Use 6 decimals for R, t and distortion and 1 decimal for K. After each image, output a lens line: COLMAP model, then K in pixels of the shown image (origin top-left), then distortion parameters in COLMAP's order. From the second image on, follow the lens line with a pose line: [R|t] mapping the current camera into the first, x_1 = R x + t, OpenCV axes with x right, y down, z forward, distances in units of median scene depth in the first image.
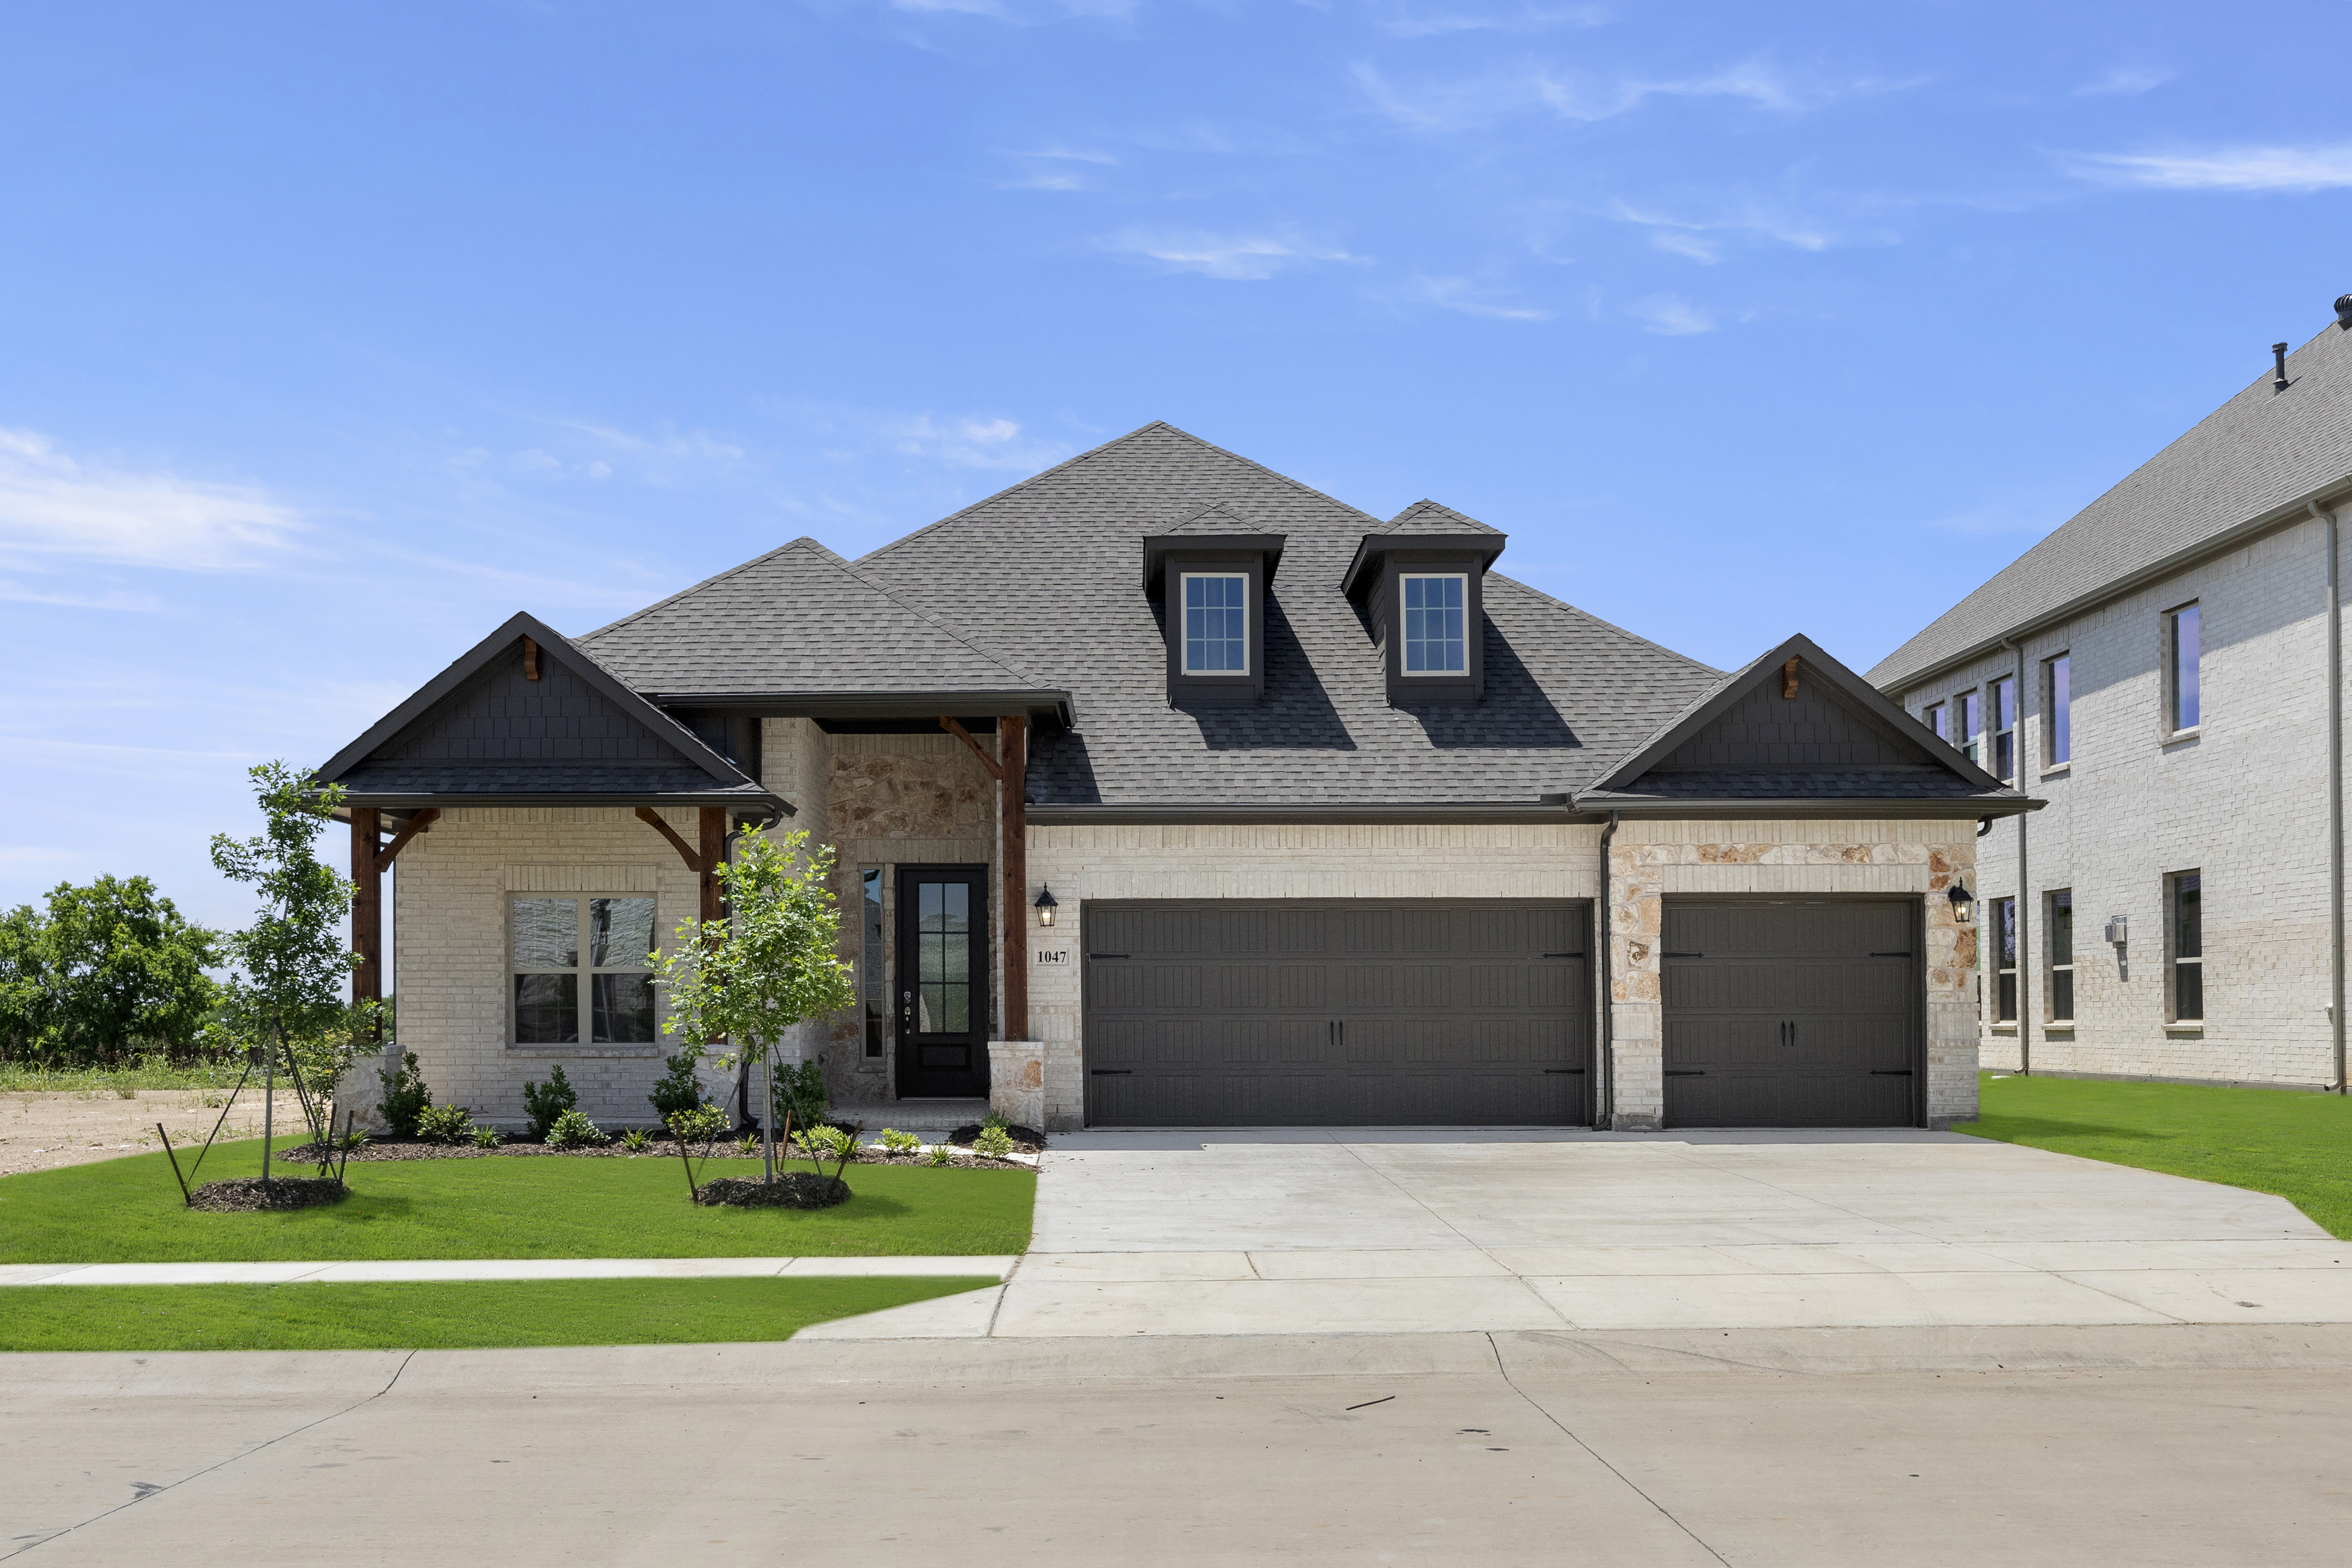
lens RADIAL K [[1570.4, 0, 1176.0], [0, 1570.4, 784.0], [0, 0, 1]] dist [-0.001261, -0.000710]
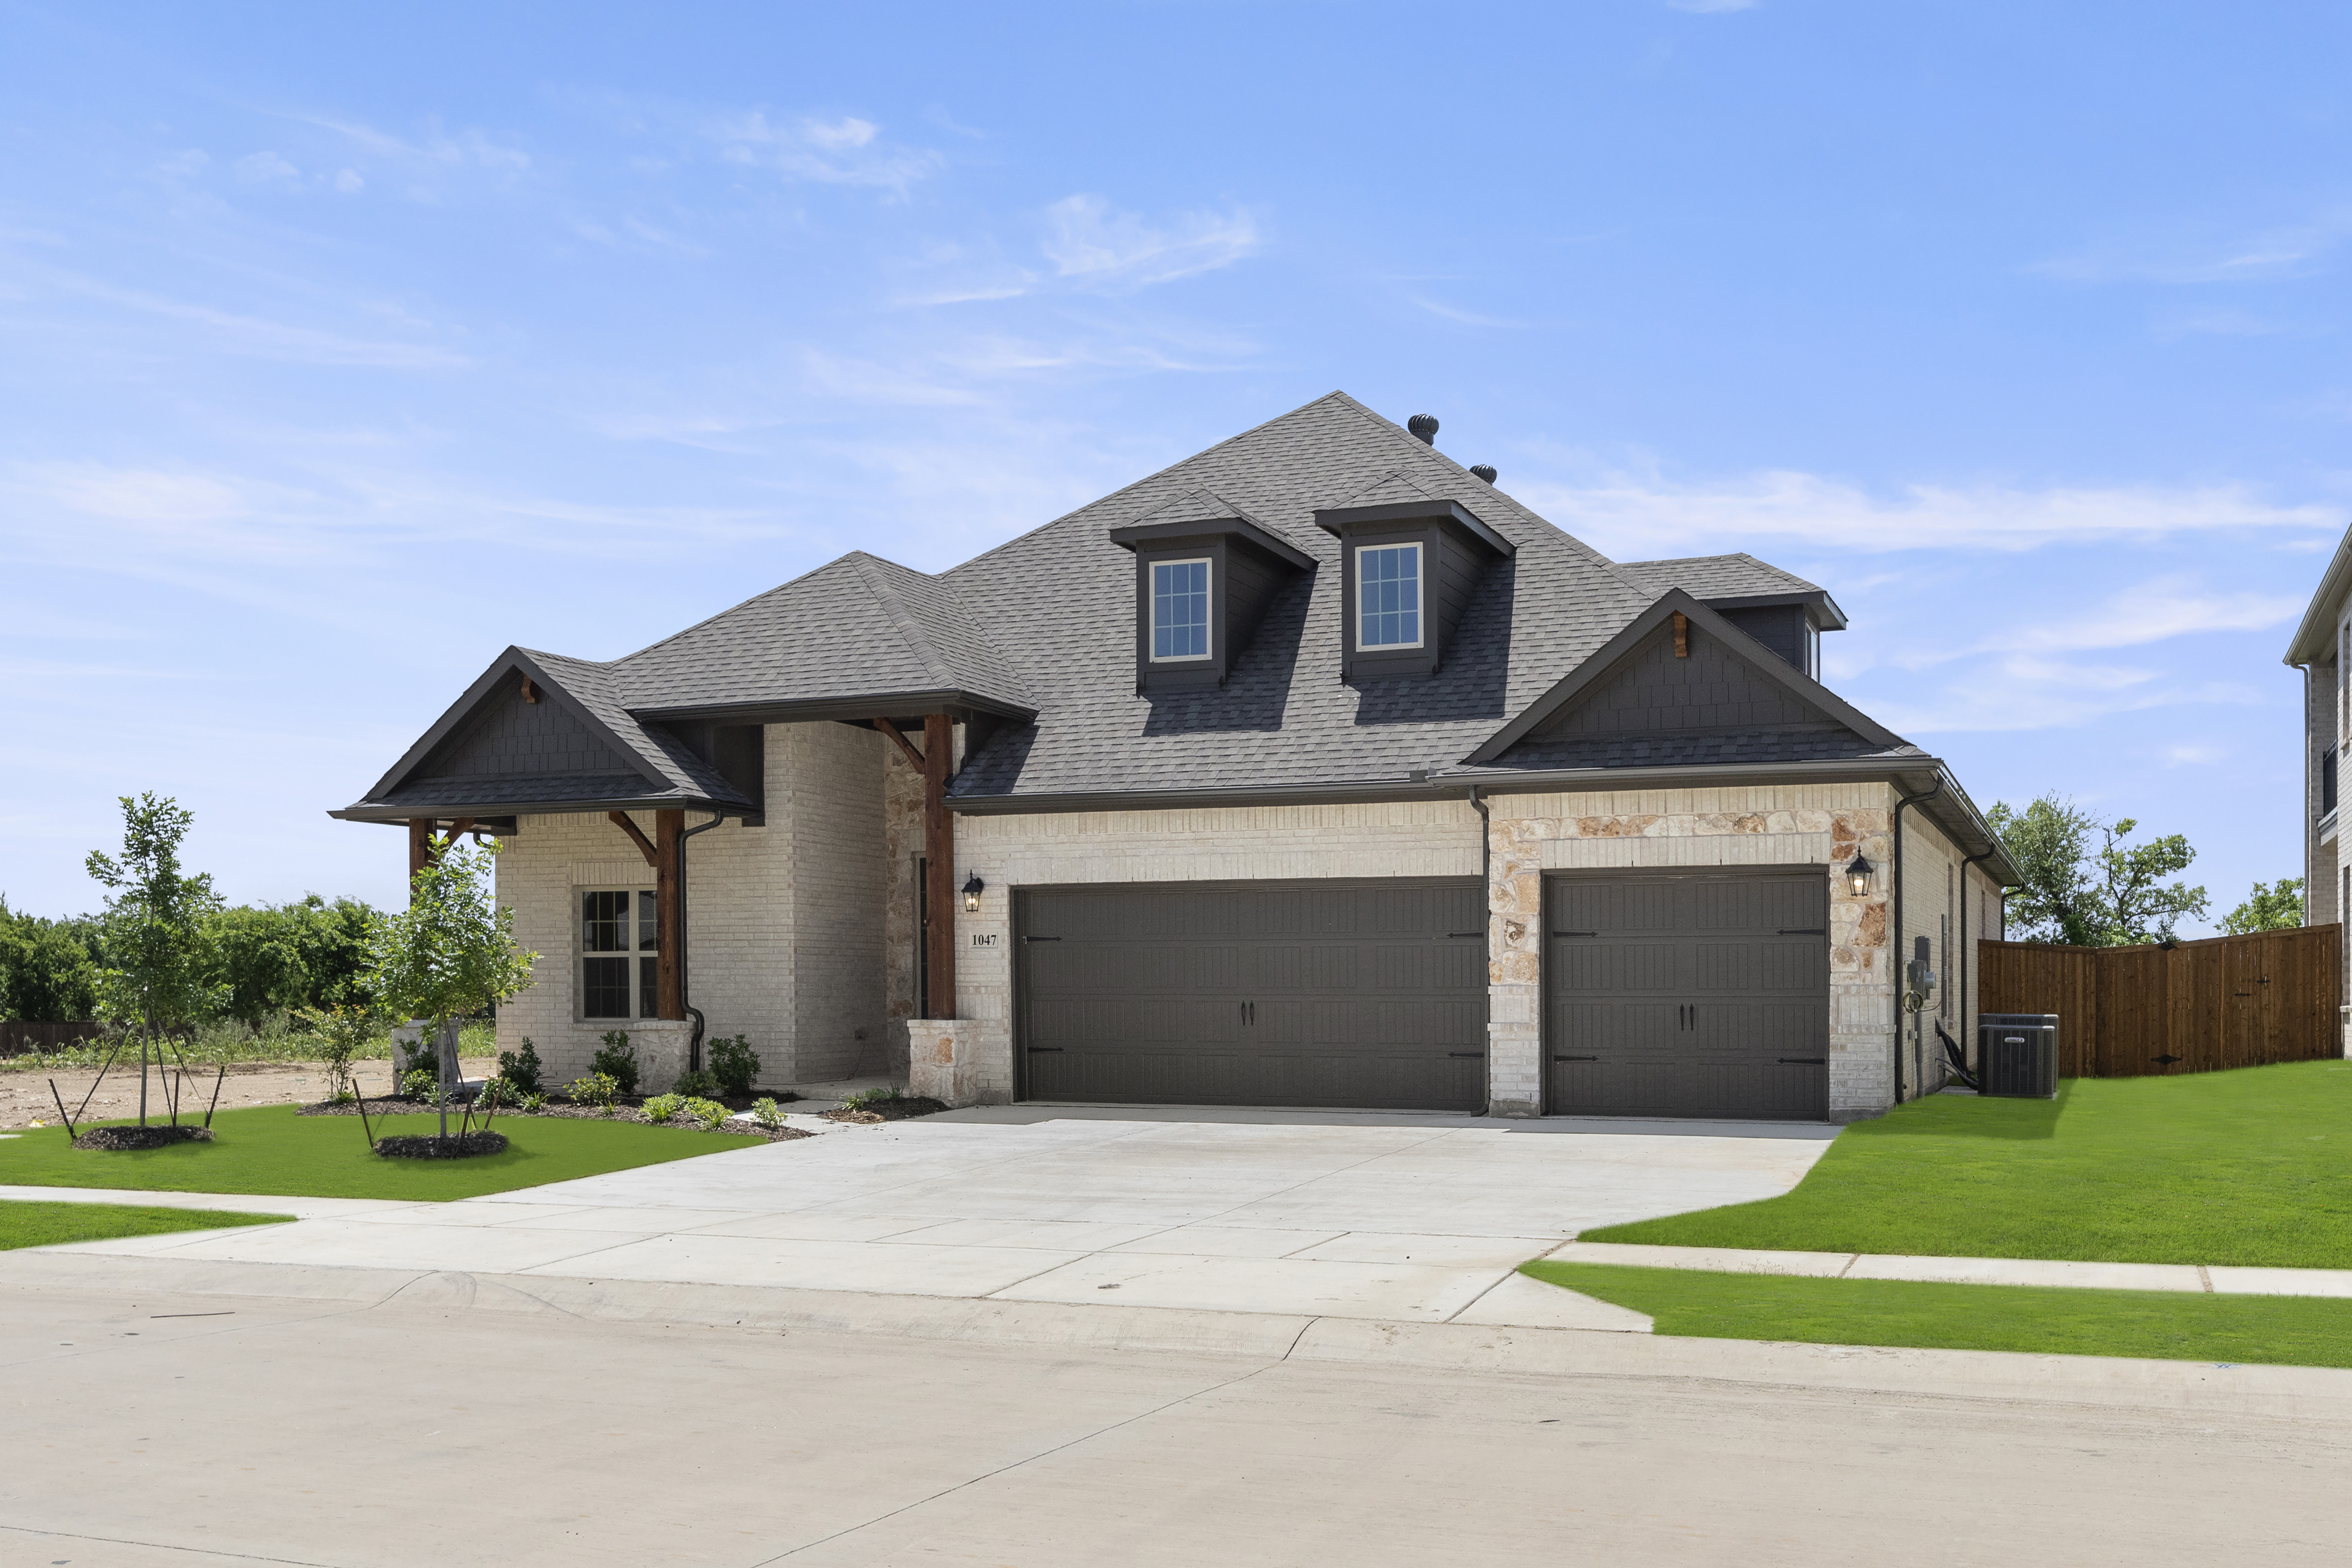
lens RADIAL K [[1605.1, 0, 1176.0], [0, 1605.1, 784.0], [0, 0, 1]] dist [-0.001141, 0.001945]
pose [[0.958460, -0.034090, -0.283182, 0.374142], [0.039171, 0.999157, 0.012297, -0.003185], [0.282524, -0.022879, 0.958987, 0.003602]]
